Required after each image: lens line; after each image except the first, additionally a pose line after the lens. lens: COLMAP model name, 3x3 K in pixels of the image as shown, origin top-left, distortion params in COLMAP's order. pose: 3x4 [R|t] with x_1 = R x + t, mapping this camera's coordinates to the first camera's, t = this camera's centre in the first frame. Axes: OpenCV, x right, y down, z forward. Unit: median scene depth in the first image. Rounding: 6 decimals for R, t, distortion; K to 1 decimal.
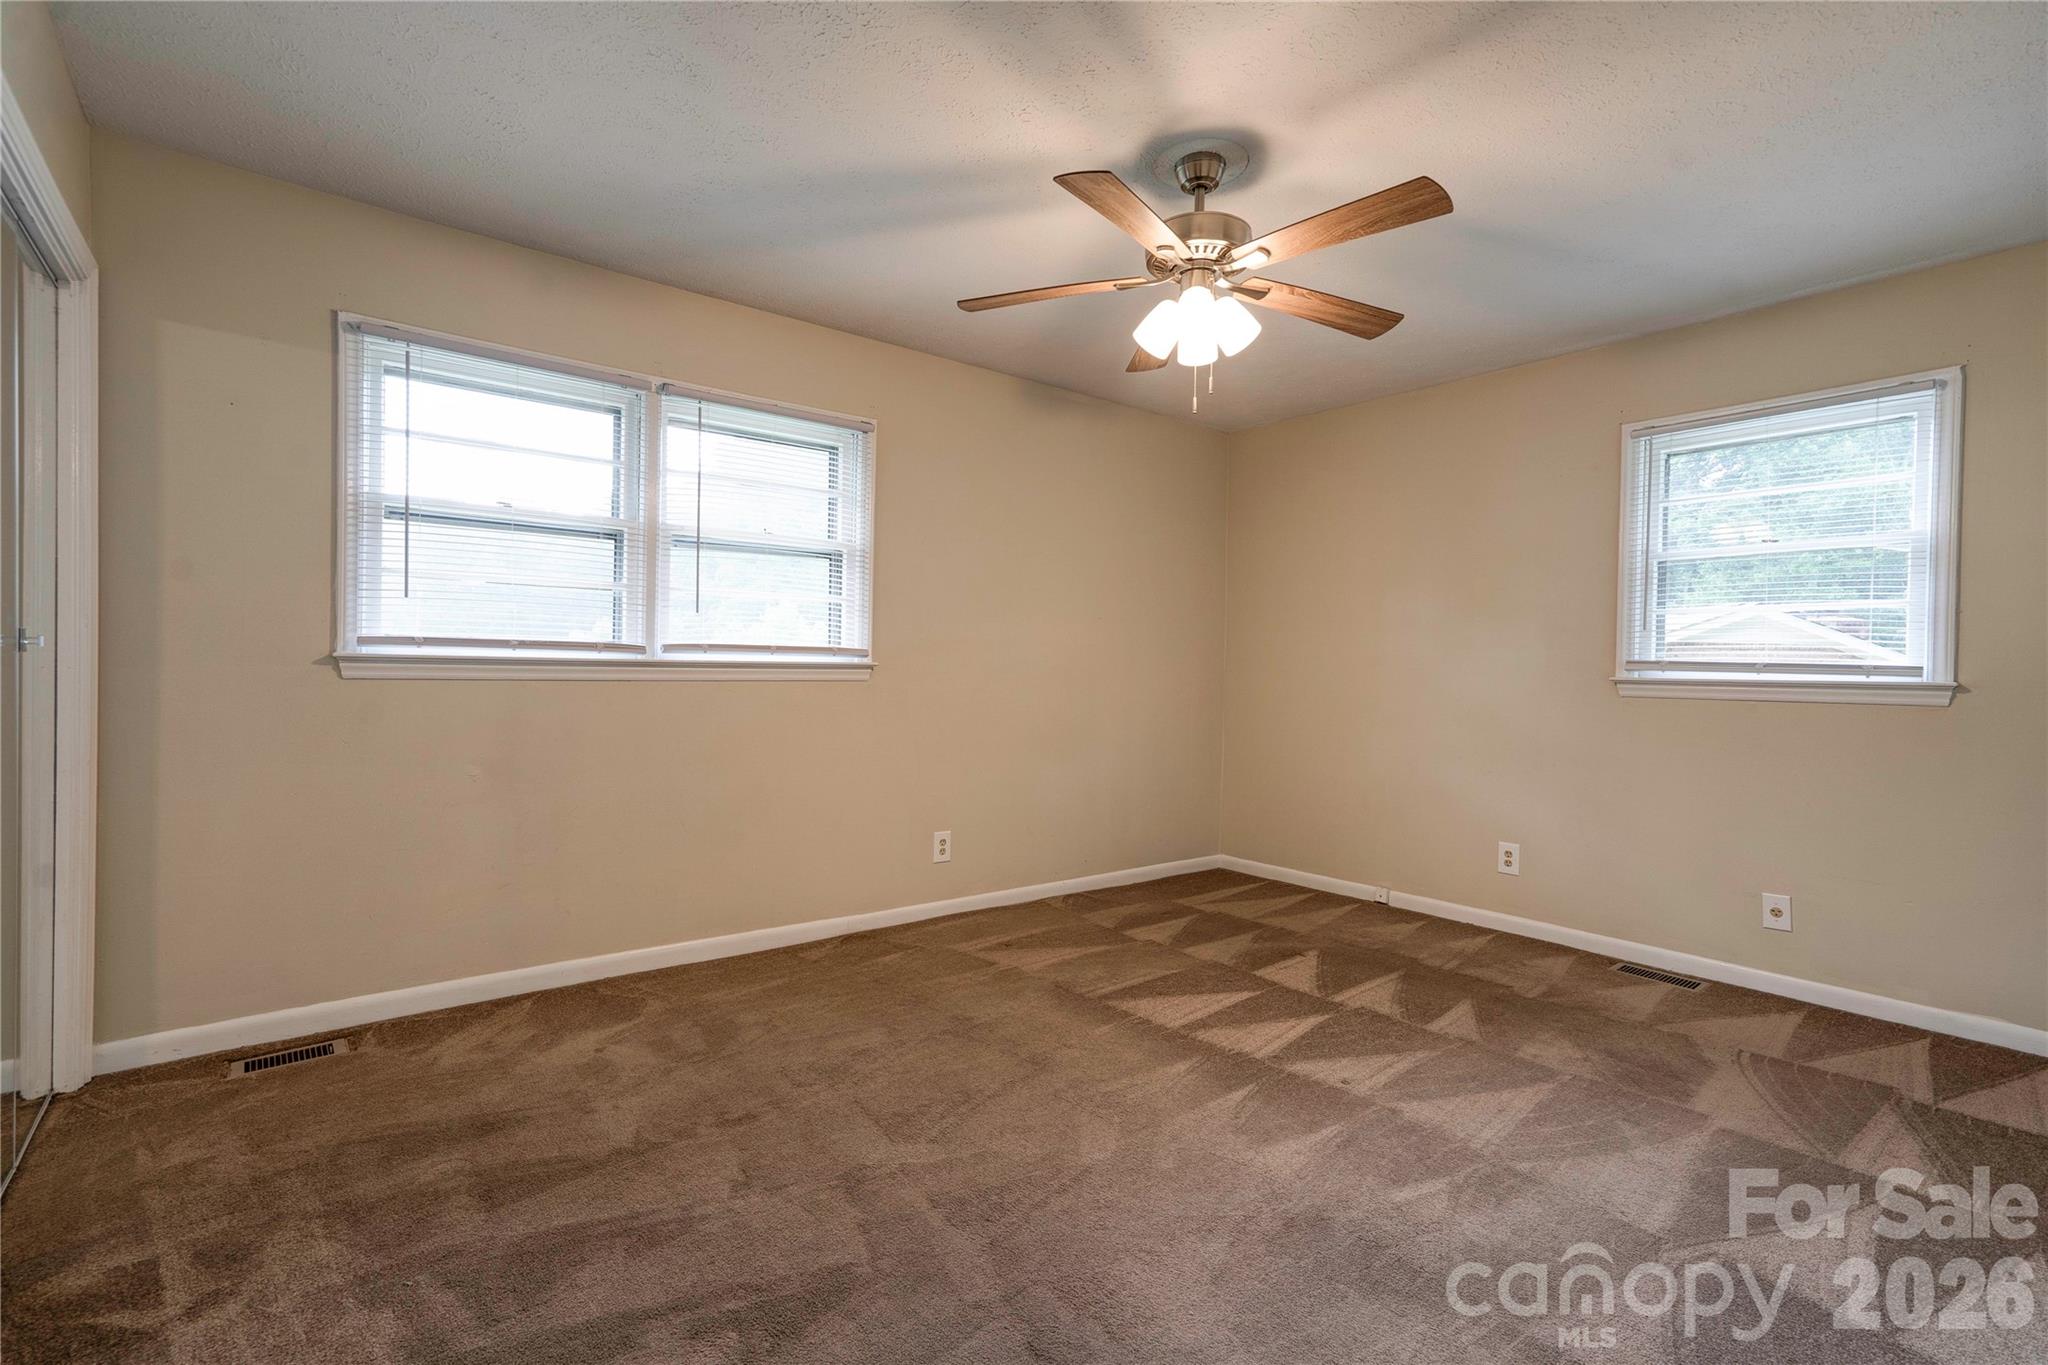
lens RADIAL K [[945.1, 0, 1007.4], [0, 945.1, 676.8], [0, 0, 1]] dist [-0.001553, 0.014025]
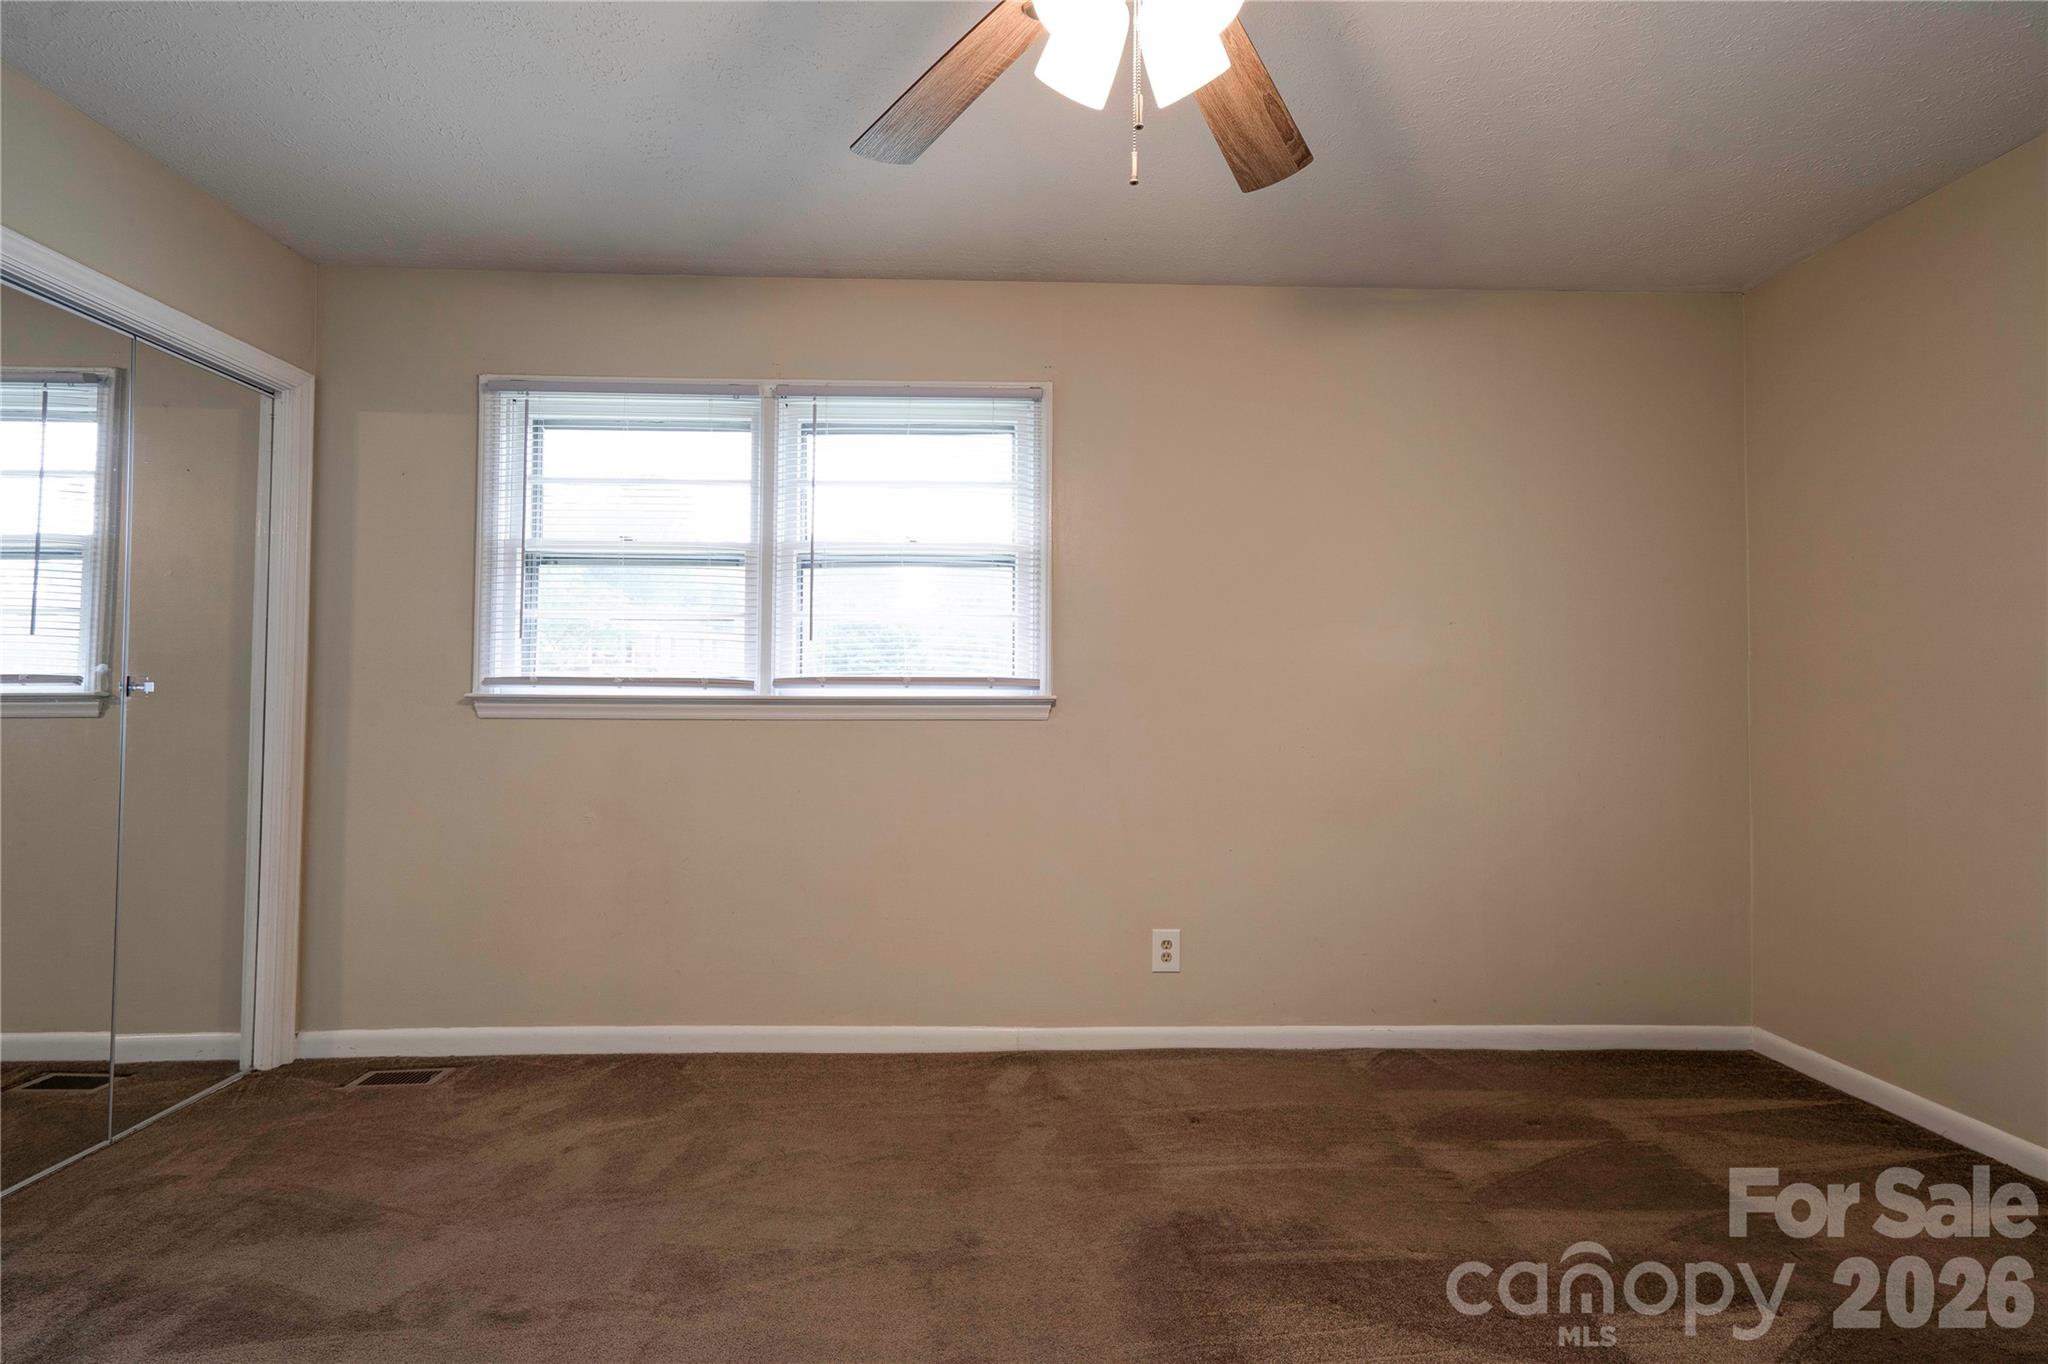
lens RADIAL K [[945.1, 0, 1007.4], [0, 945.1, 676.3], [0, 0, 1]] dist [-0.001553, 0.014025]
pose [[0.802439, -0.027110, -0.596118, 0.345284], [0.003256, 0.999152, -0.041056, 0.000245], [0.596725, 0.031004, 0.801846, 0.441606]]
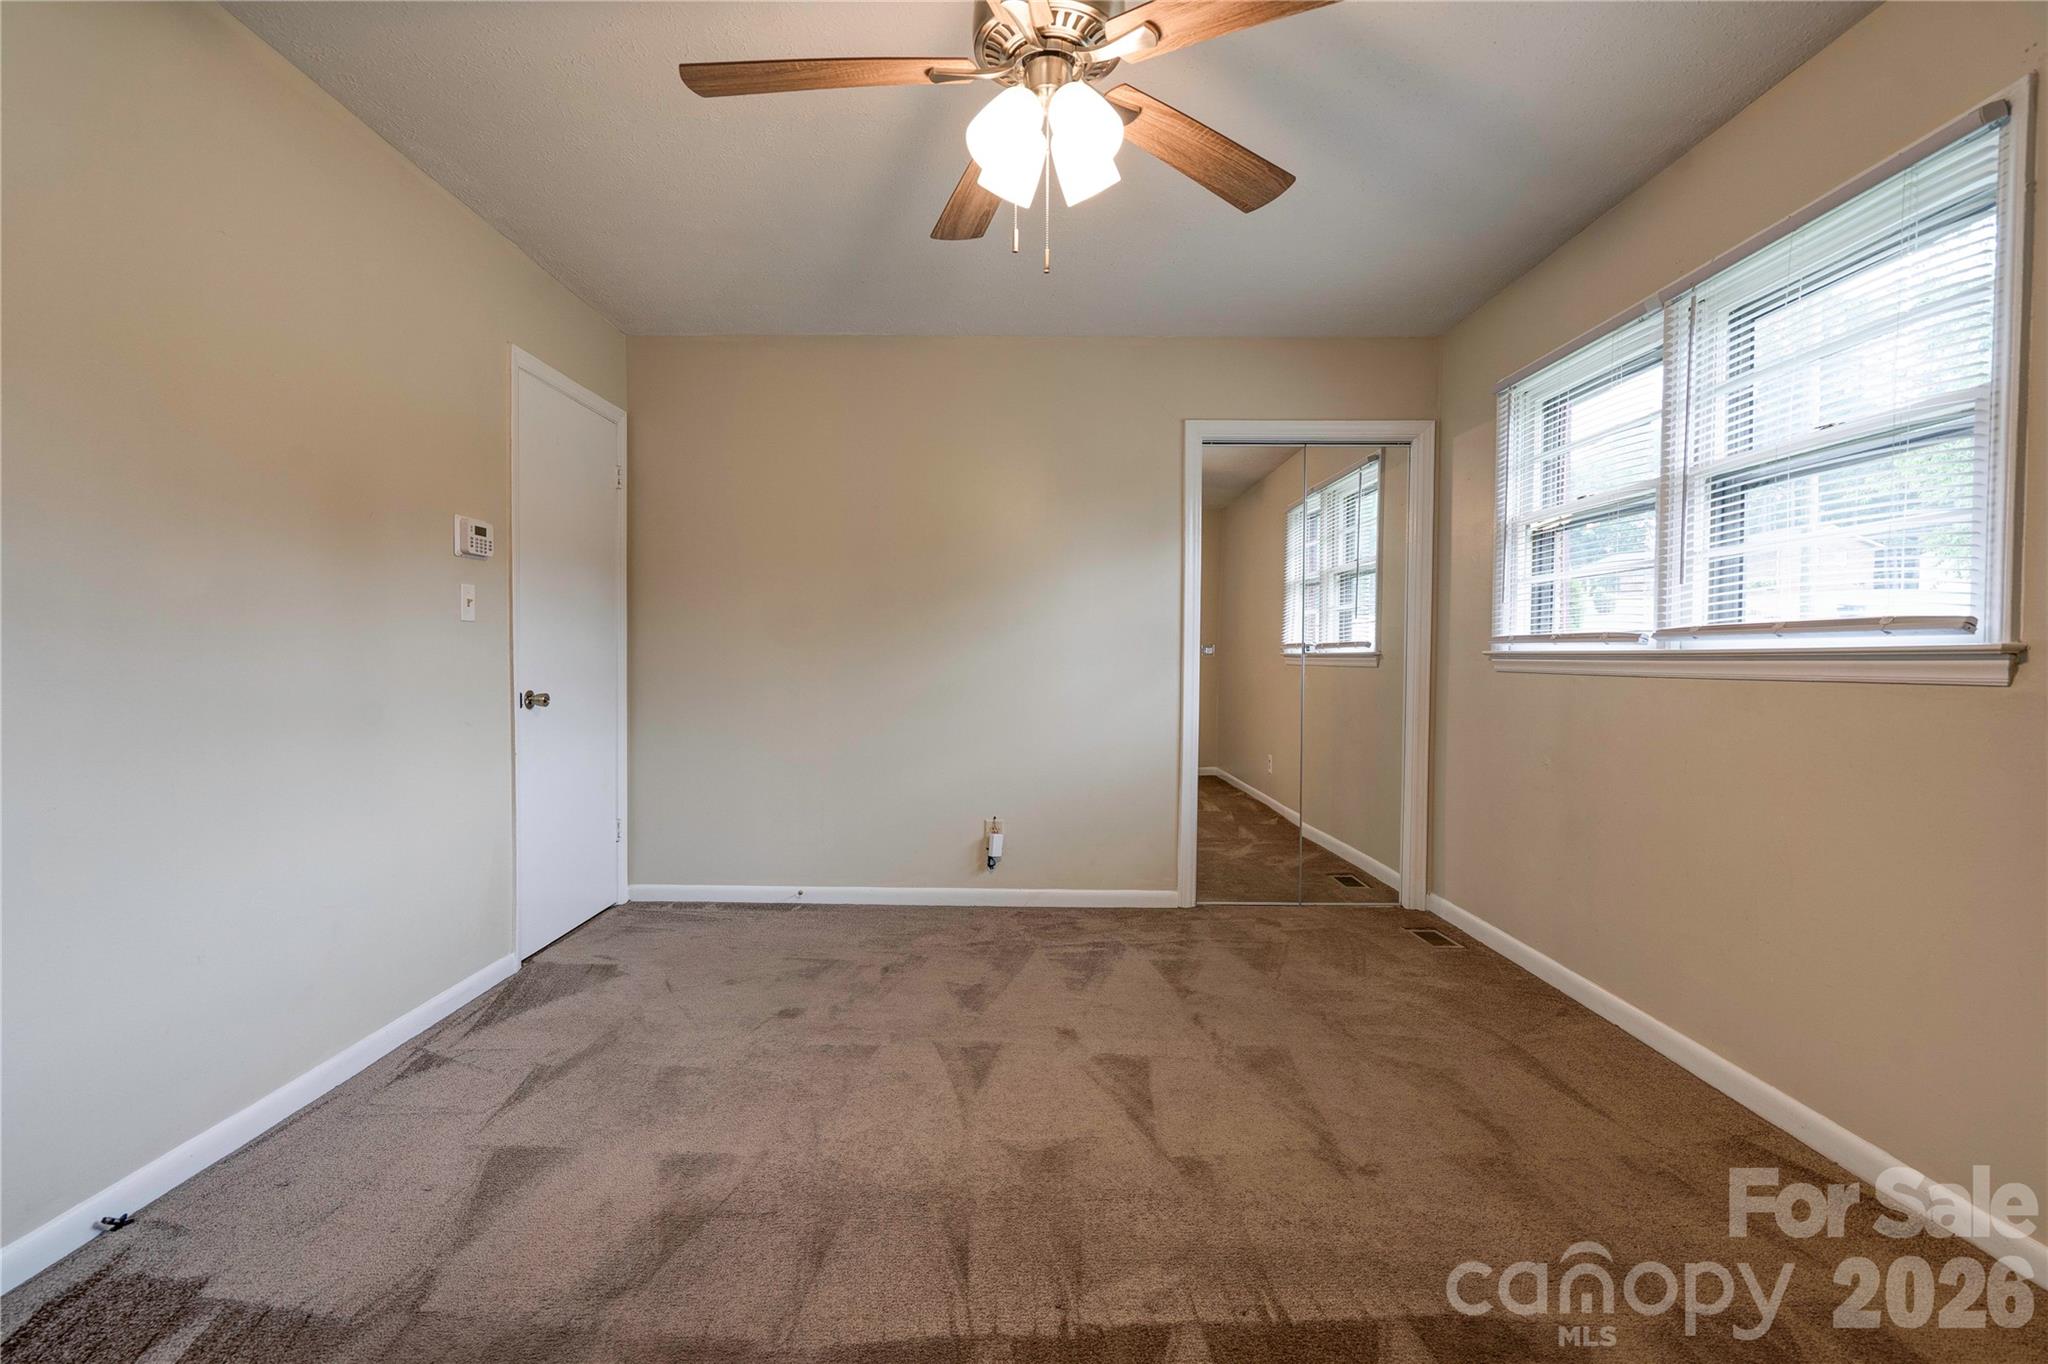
lens RADIAL K [[956.8, 0, 1019.5], [0, 956.8, 679.6], [0, 0, 1]] dist [0.000997, 0.013589]
pose [[-0.630142, 0.009128, -0.776426, 0.601440], [-0.007825, 0.999805, 0.018105, -0.004412], [0.776441, 0.017485, -0.629948, 1.138304]]
